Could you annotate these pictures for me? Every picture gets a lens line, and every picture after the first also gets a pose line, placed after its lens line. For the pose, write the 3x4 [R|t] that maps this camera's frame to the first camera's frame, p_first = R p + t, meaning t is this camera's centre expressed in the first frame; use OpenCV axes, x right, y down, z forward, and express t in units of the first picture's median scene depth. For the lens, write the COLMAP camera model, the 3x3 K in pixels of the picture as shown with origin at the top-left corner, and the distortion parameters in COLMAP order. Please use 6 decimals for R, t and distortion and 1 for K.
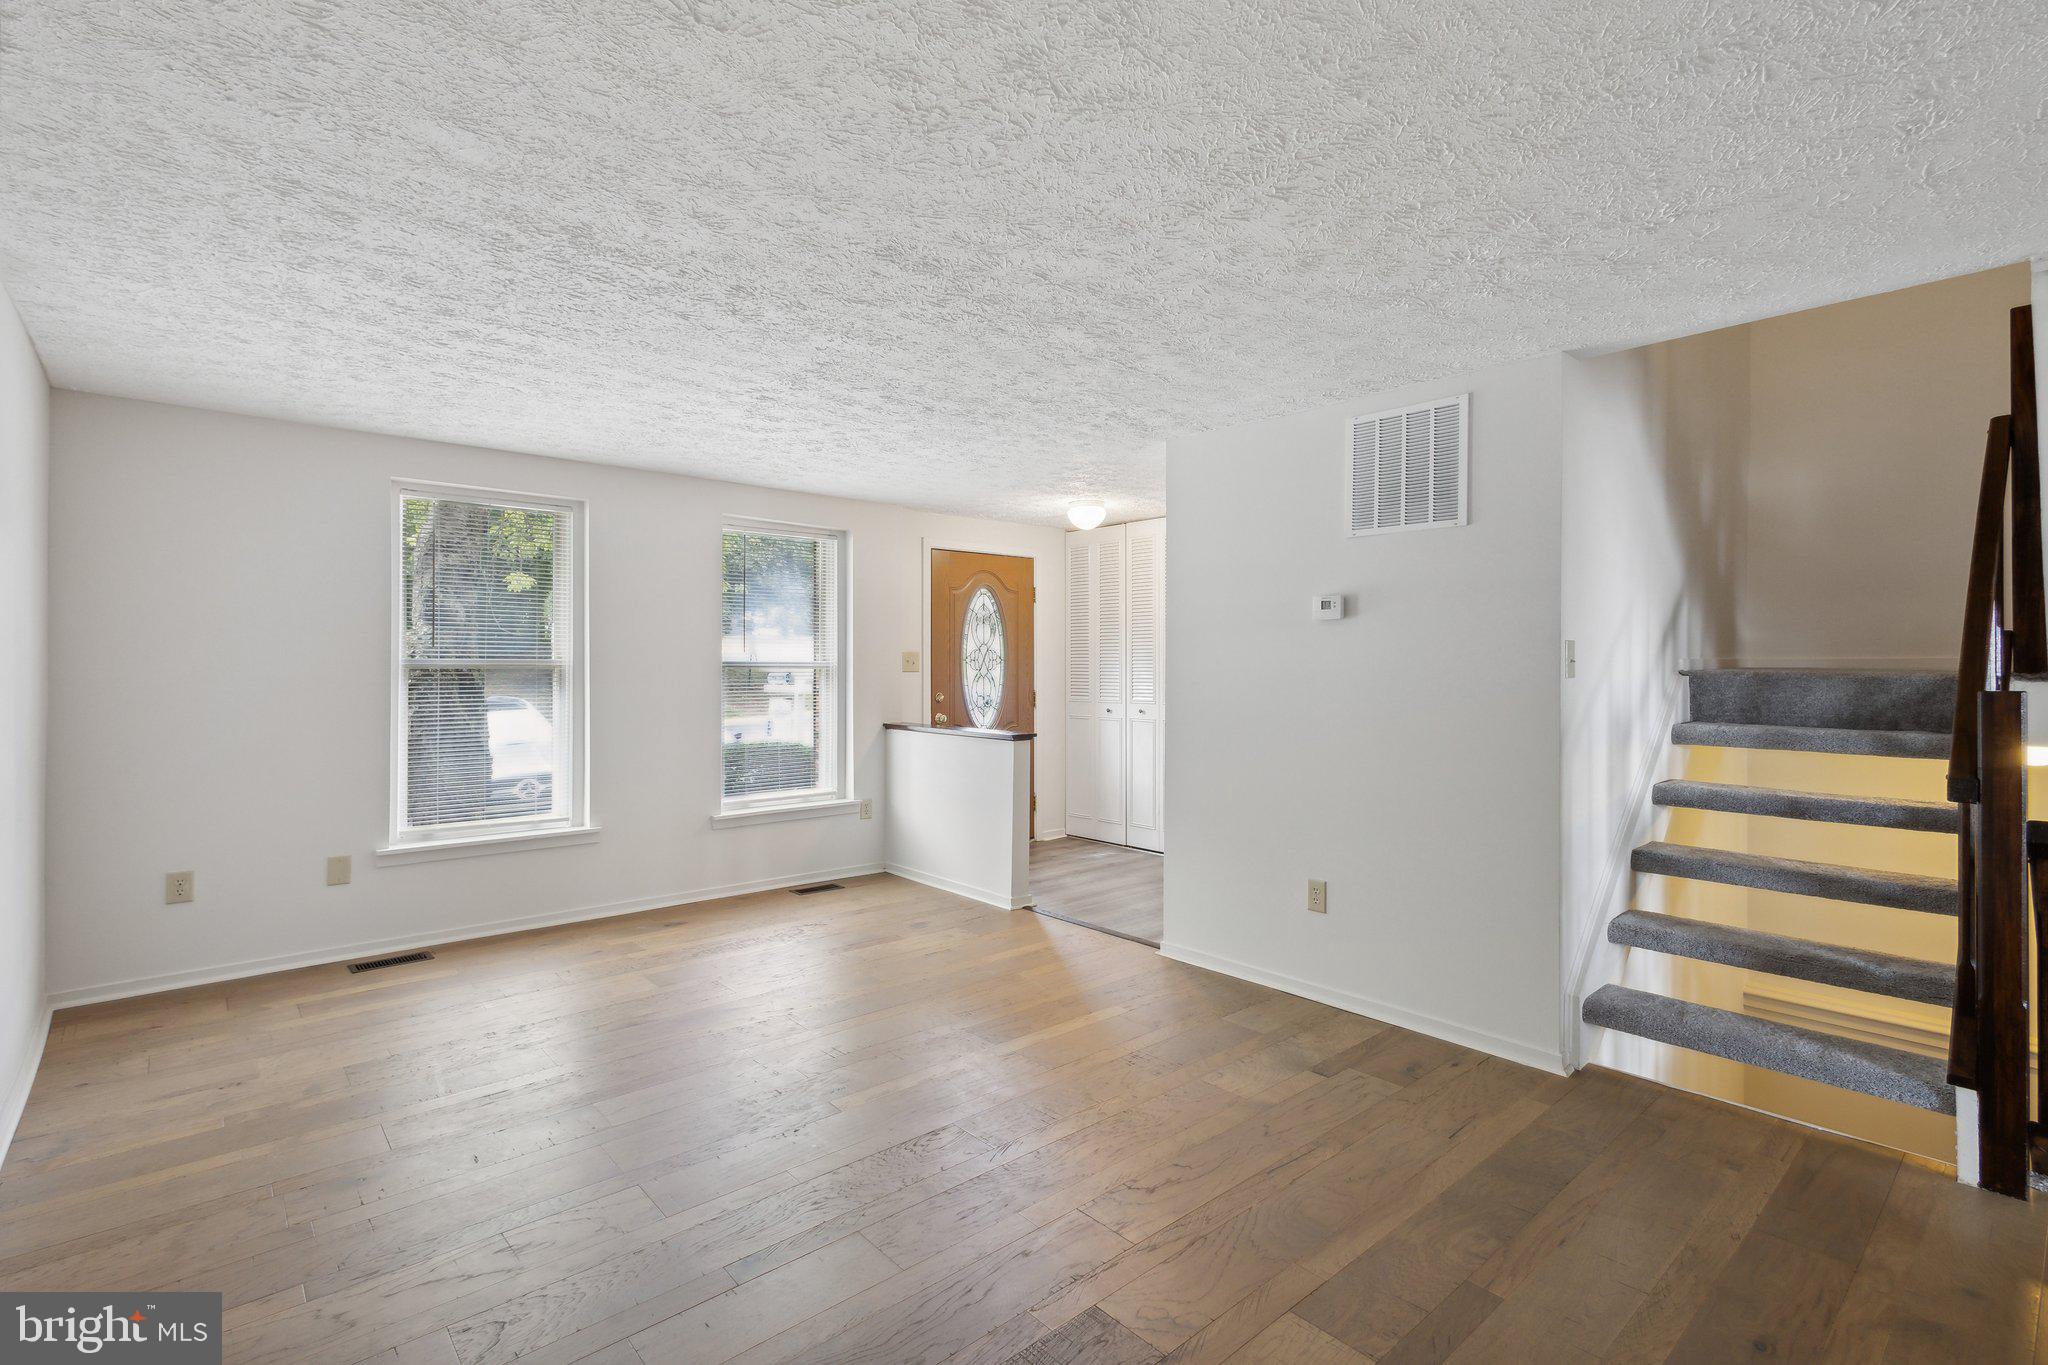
lens RADIAL K [[957.5, 0, 1021.5], [0, 957.5, 662.0], [0, 0, 1]] dist [0.010861, -0.001332]
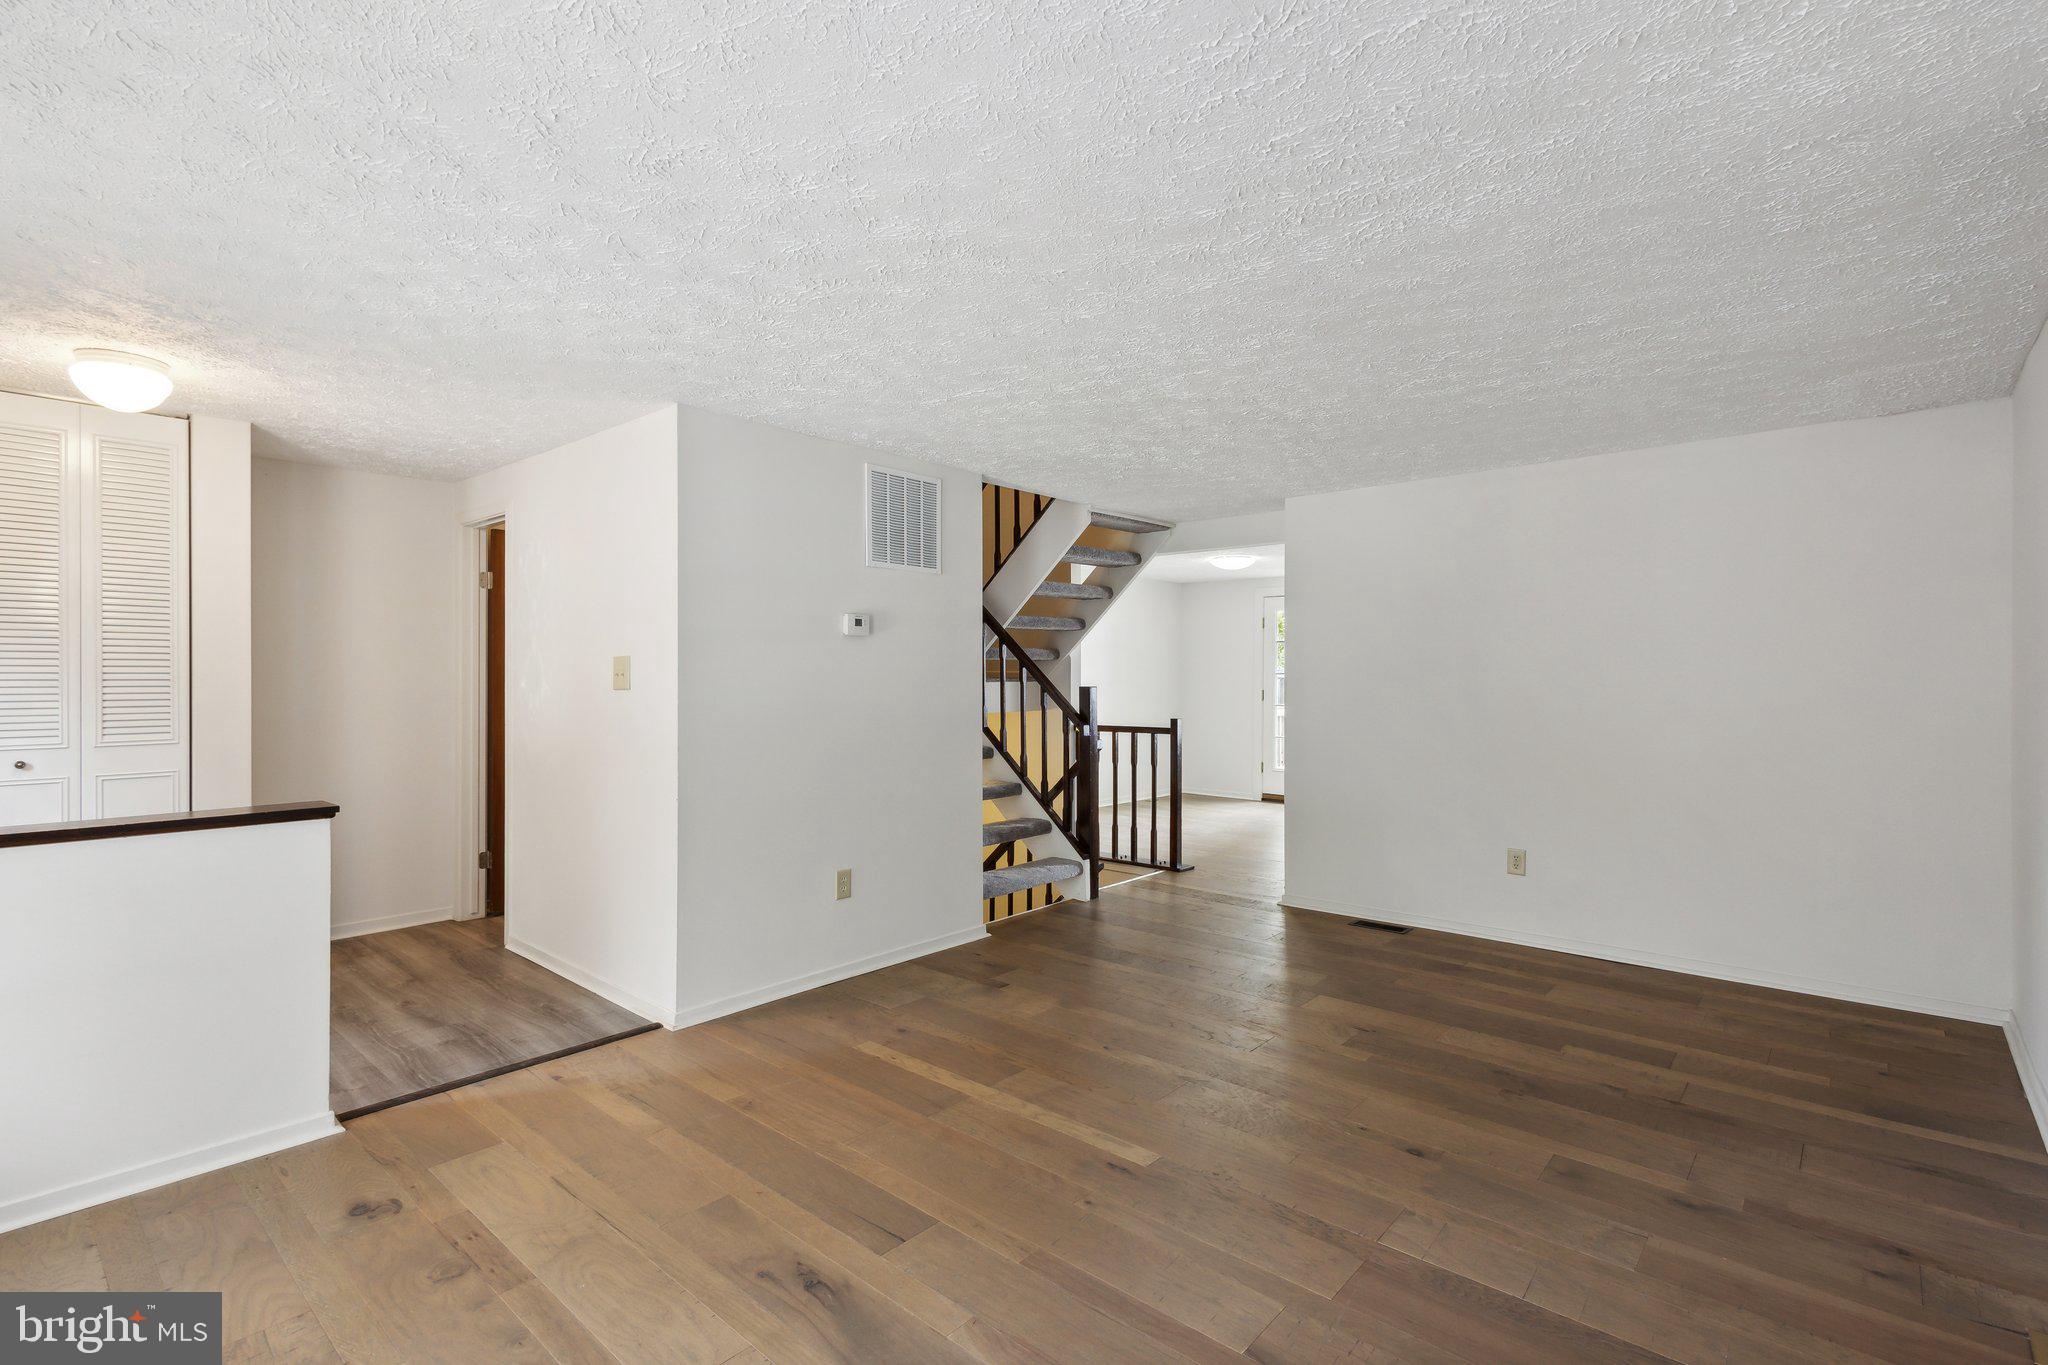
lens RADIAL K [[957.5, 0, 1027.4], [0, 957.5, 681.0], [0, 0, 1]] dist [0.010861, -0.001332]
pose [[-0.122114, -0.005631, 0.992500, -0.888527], [0.002588, 0.999979, 0.005991, 0.003610], [-0.992513, 0.003300, -0.122097, 1.008185]]
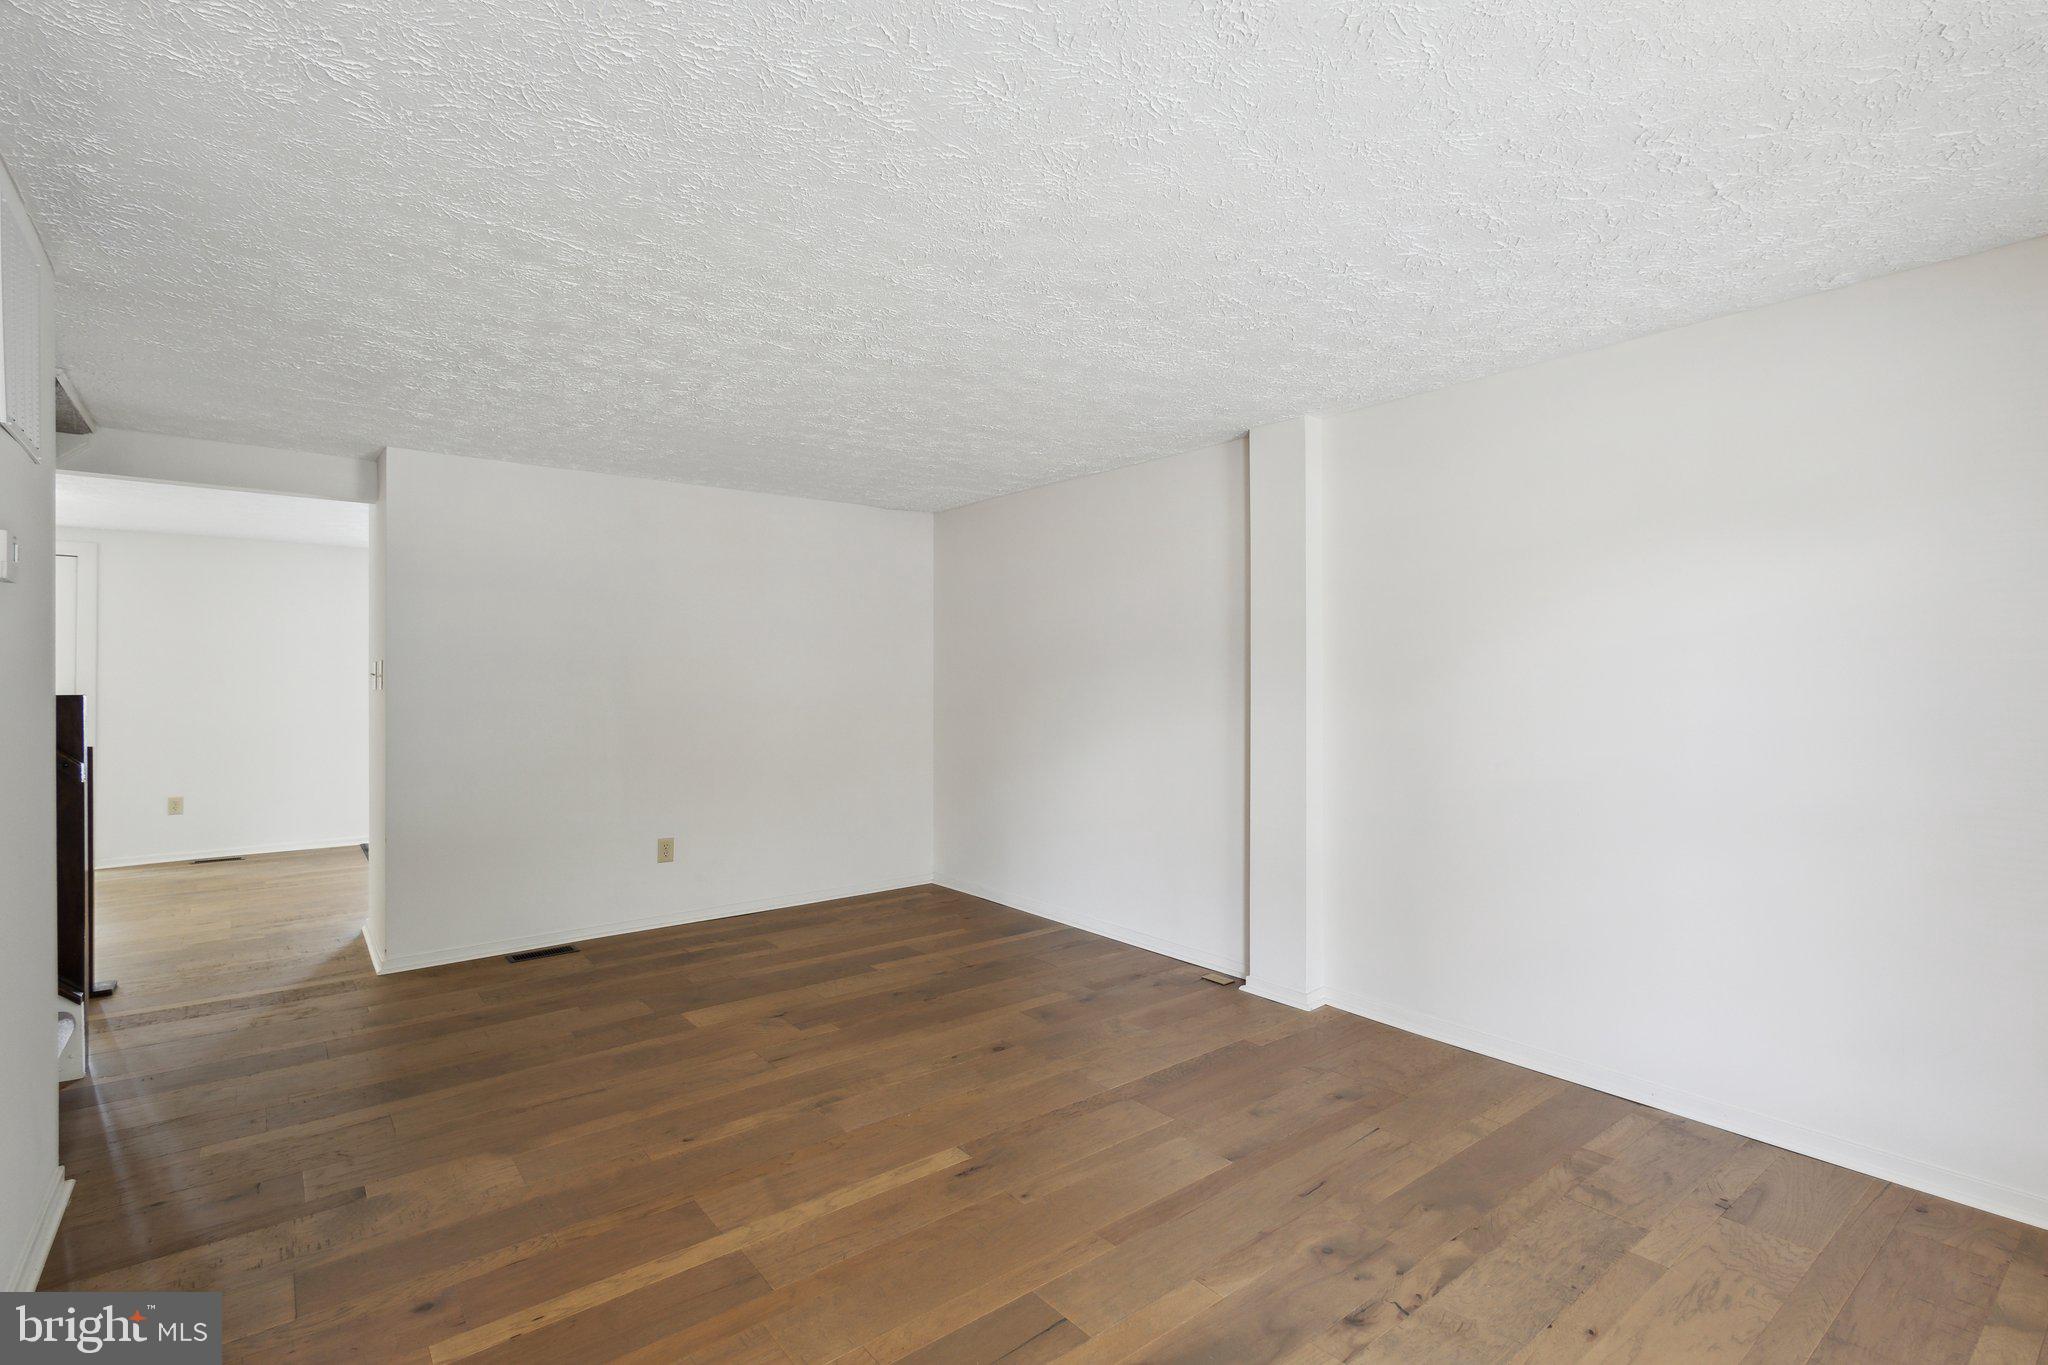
lens RADIAL K [[957.5, 0, 1022.3], [0, 957.5, 681.3], [0, 0, 1]] dist [0.010861, -0.001332]
pose [[-0.998887, 0.000892, 0.047156, -0.219771], [0.001155, 0.999984, 0.005550, 0.005892], [-0.047150, 0.005599, -0.998872, 1.594667]]
